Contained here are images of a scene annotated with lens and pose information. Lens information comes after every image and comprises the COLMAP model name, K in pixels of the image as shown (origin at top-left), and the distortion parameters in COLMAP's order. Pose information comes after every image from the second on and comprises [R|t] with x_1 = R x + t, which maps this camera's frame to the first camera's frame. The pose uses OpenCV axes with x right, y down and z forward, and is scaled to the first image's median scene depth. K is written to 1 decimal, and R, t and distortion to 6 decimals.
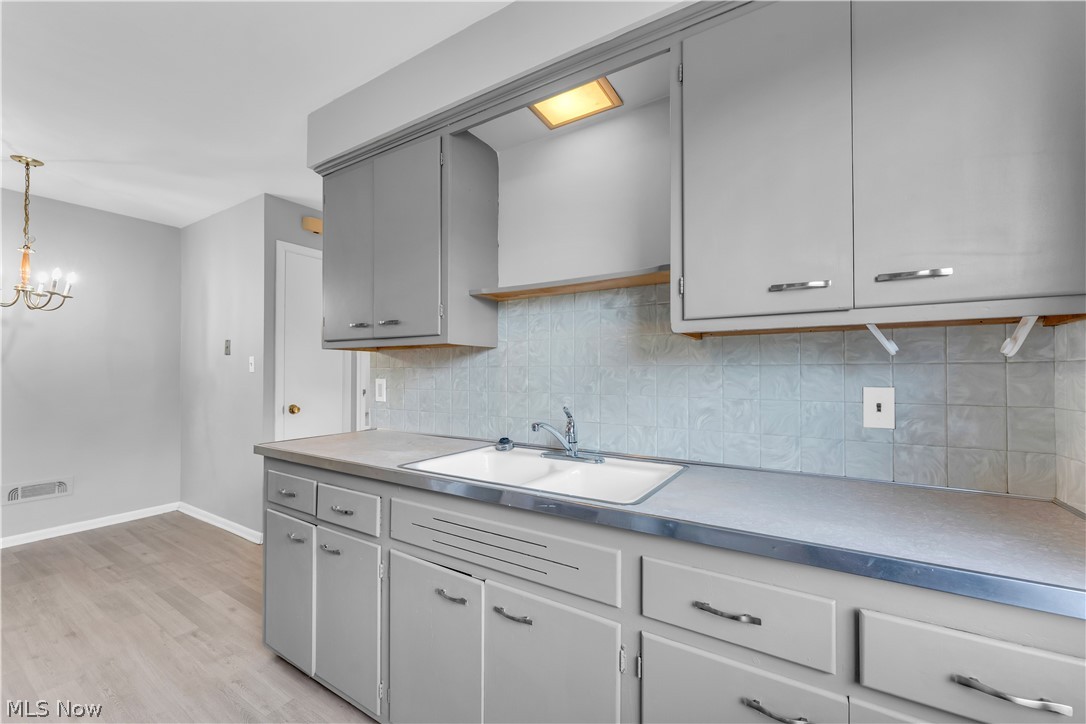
lens RADIAL K [[445.6, 0, 543.0], [0, 445.6, 369.6], [0, 0, 1]] dist [0.001303, 0.000047]
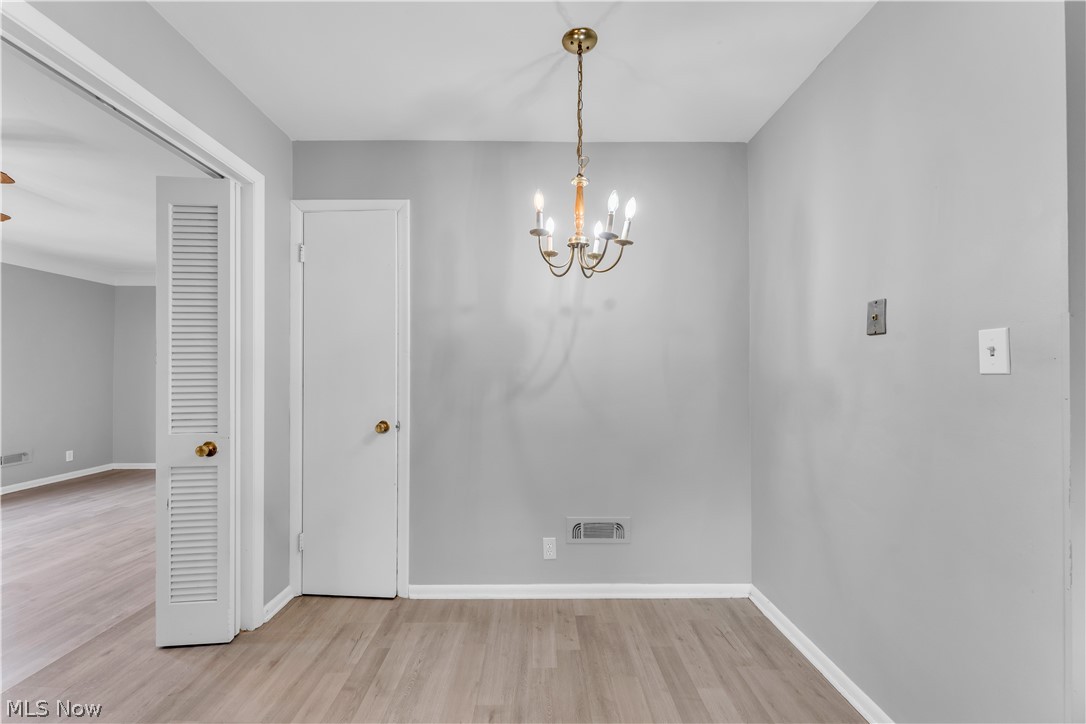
lens RADIAL K [[445.6, 0, 543.0], [0, 445.6, 369.6], [0, 0, 1]] dist [0.001303, 0.000047]
pose [[0.555167, -0.011868, -0.831654, -0.607321], [0.006160, 0.999929, -0.010158, 0.004527], [0.831716, 0.000516, 0.555201, 0.553856]]
